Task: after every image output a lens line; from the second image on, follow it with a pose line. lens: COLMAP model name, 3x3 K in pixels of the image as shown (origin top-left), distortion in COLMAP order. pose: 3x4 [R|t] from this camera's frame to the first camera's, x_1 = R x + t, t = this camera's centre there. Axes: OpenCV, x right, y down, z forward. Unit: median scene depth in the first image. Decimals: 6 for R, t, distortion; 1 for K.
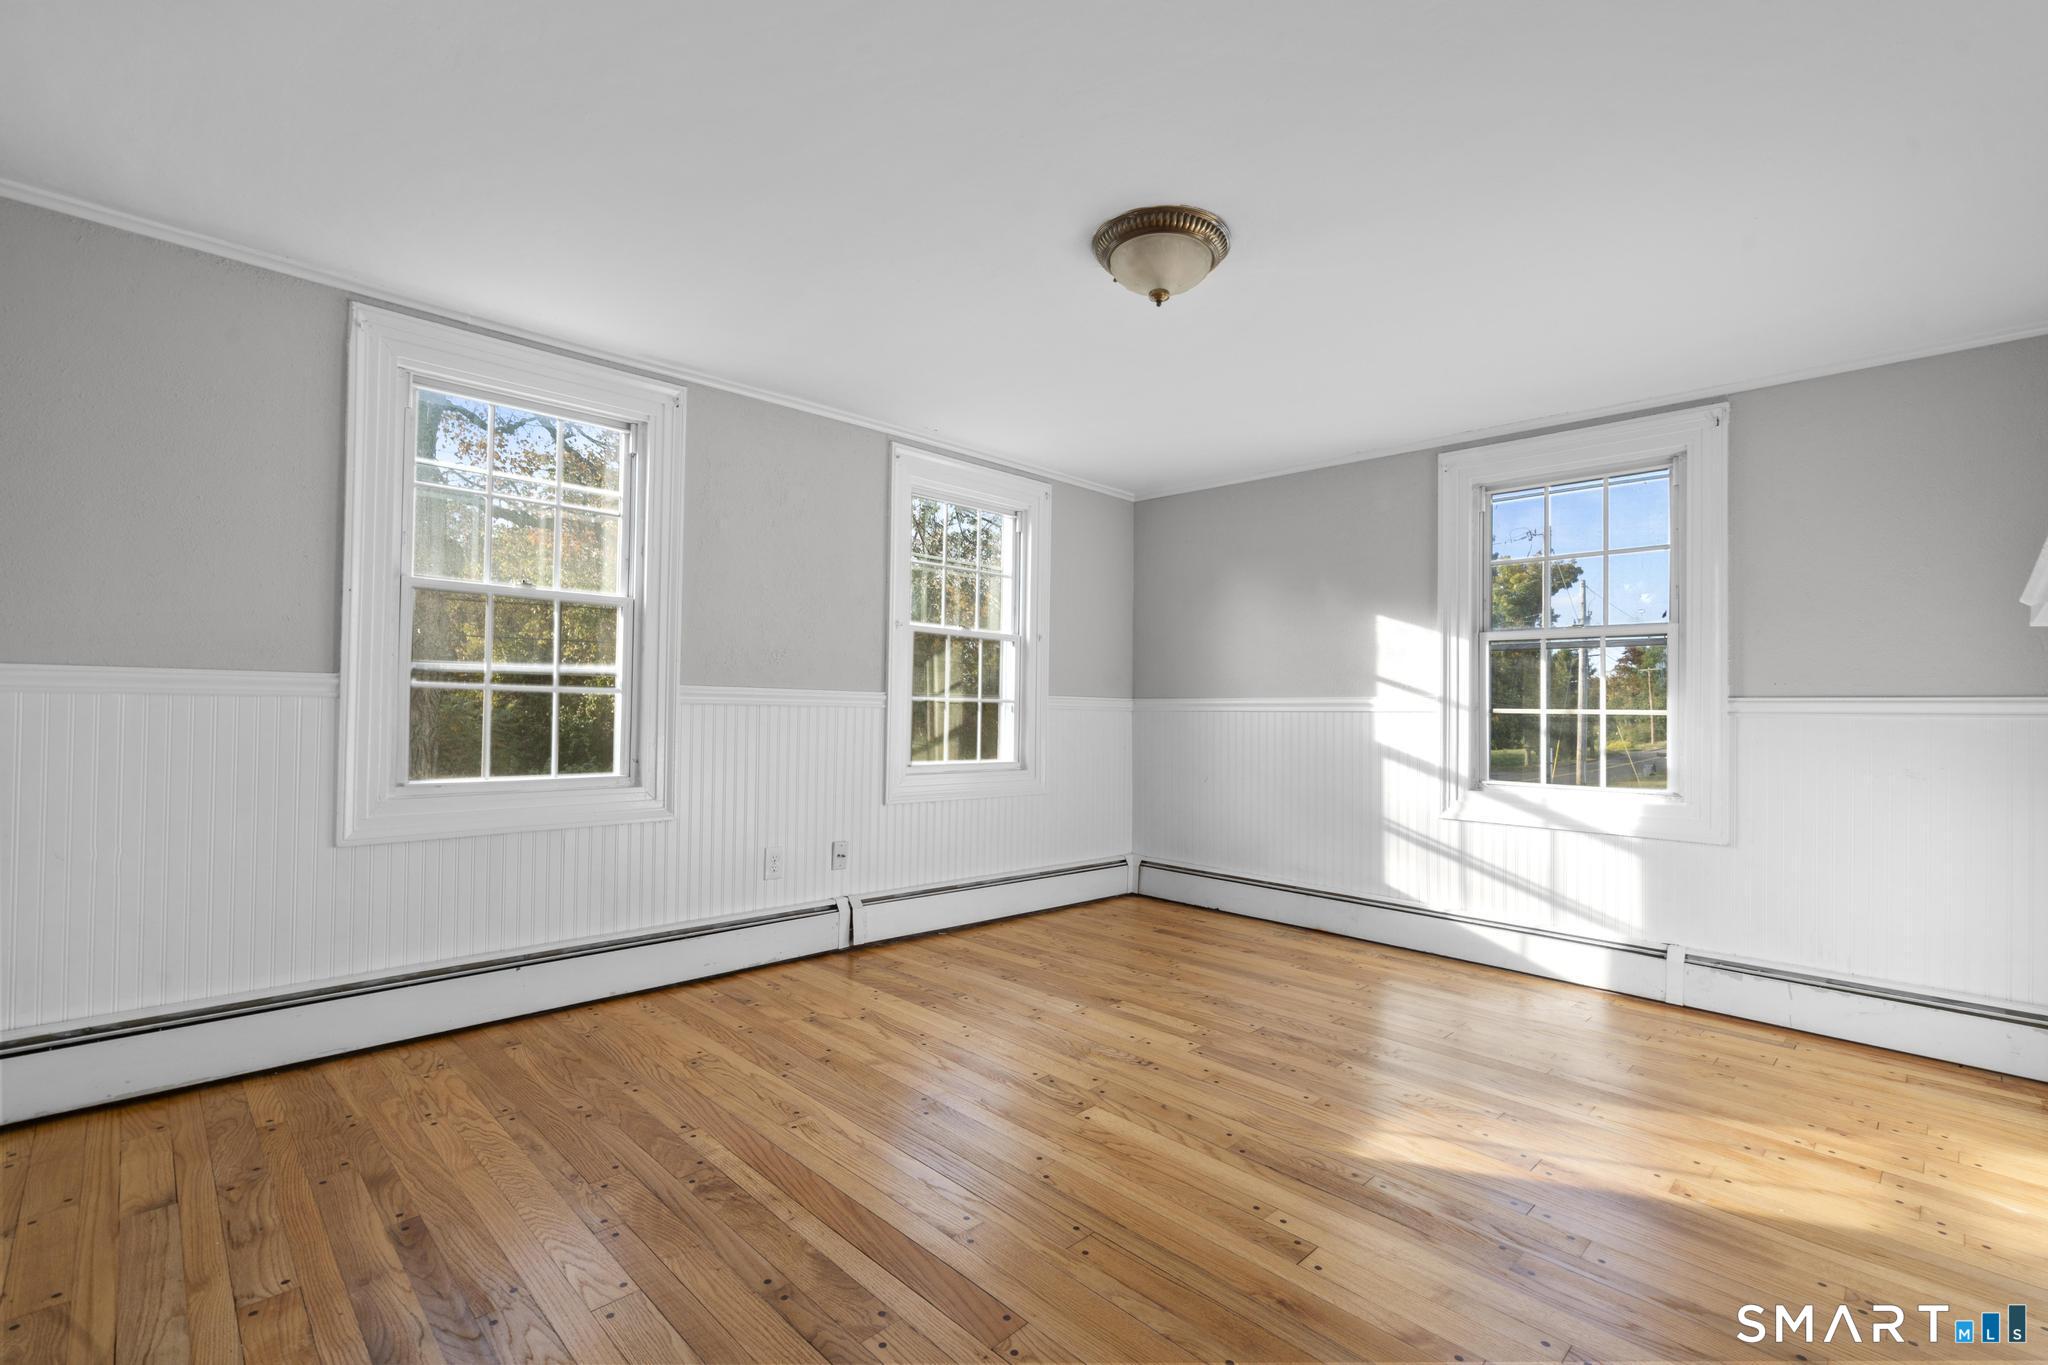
lens RADIAL K [[917.2, 0, 1026.7], [0, 917.2, 676.7], [0, 0, 1]] dist [-0.003836, 0.003114]
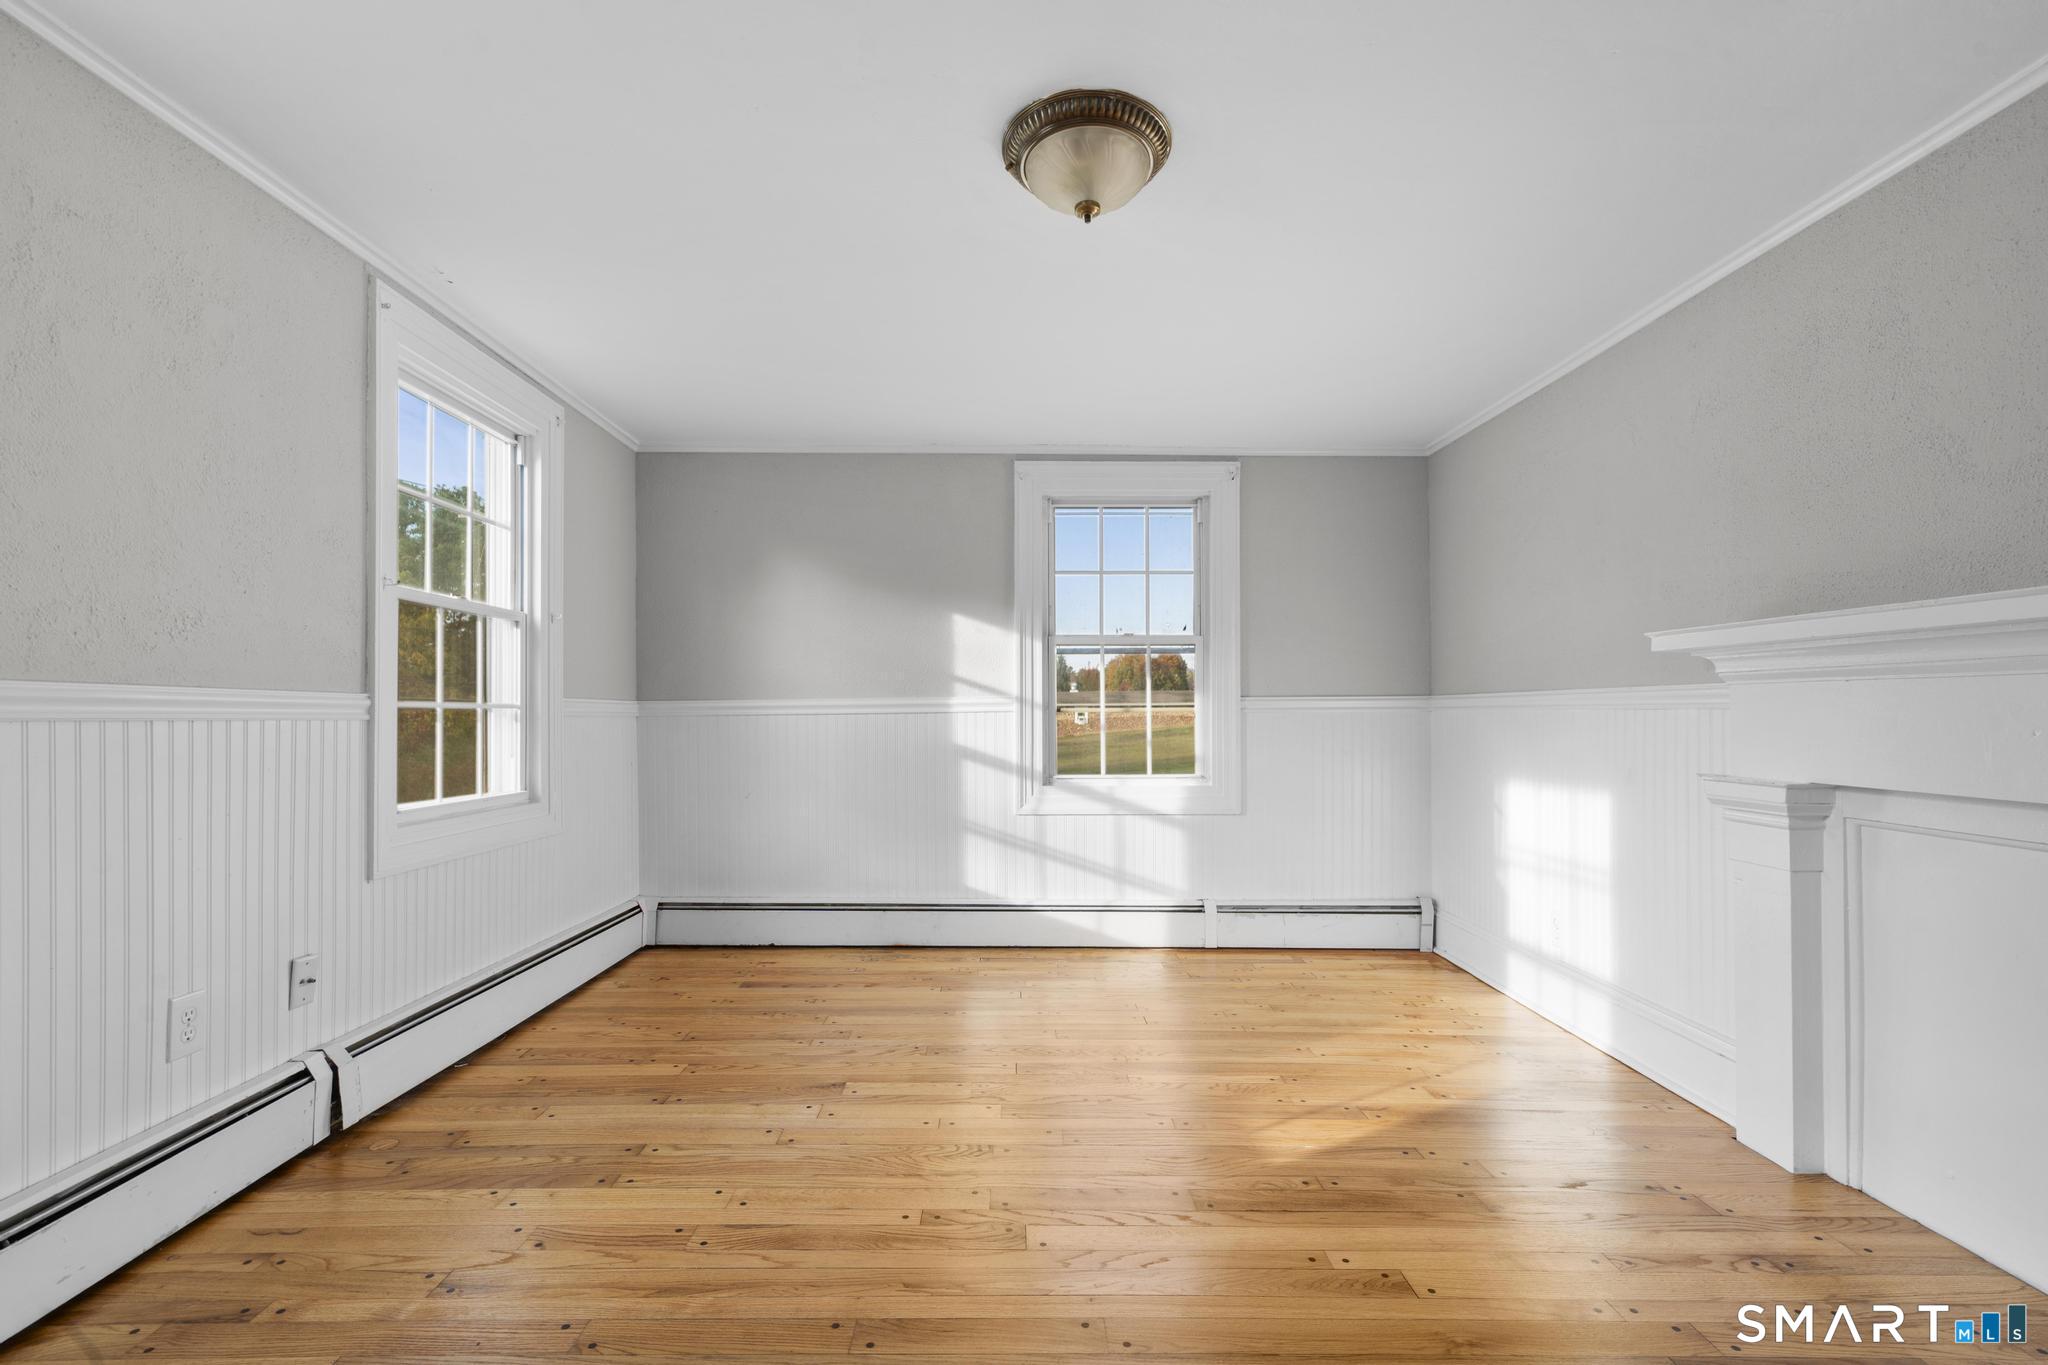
lens RADIAL K [[917.2, 0, 1022.5], [0, 917.2, 692.6], [0, 0, 1]] dist [-0.003836, 0.003114]
pose [[0.697161, -0.001256, 0.716913, -0.311910], [-0.012443, 0.999827, 0.013852, 0.002615], [-0.716806, -0.018578, 0.697025, 0.299606]]
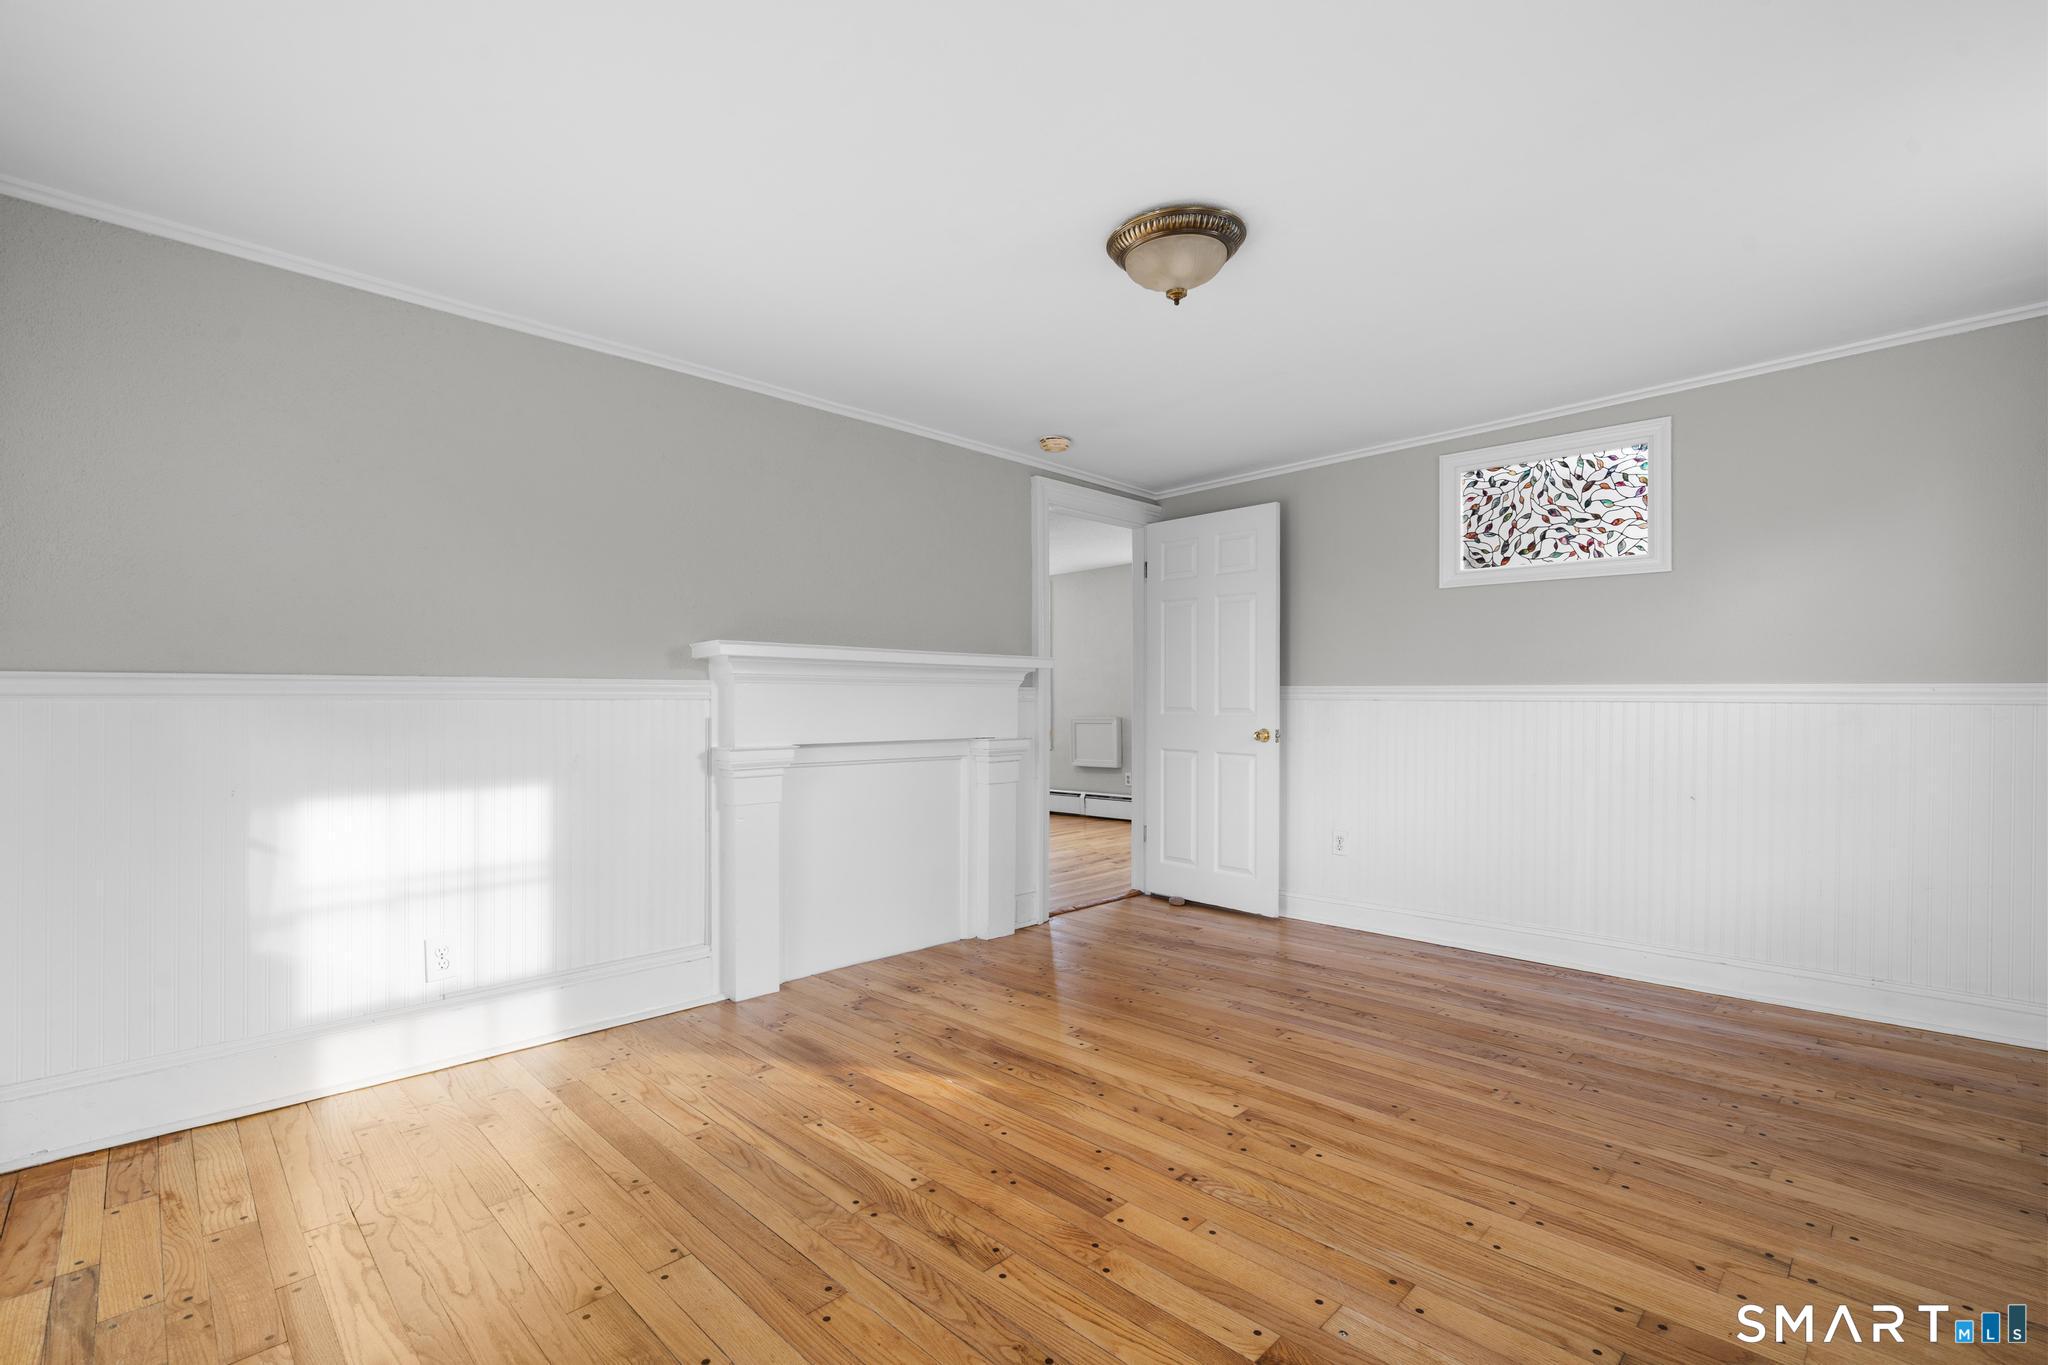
lens RADIAL K [[917.2, 0, 1025.9], [0, 917.2, 680.1], [0, 0, 1]] dist [-0.003836, 0.003114]
pose [[-0.999838, -0.017796, -0.002640, 0.194711], [-0.017616, 0.998197, -0.057377, 0.042758], [0.003656, -0.057322, -0.998349, 1.277037]]
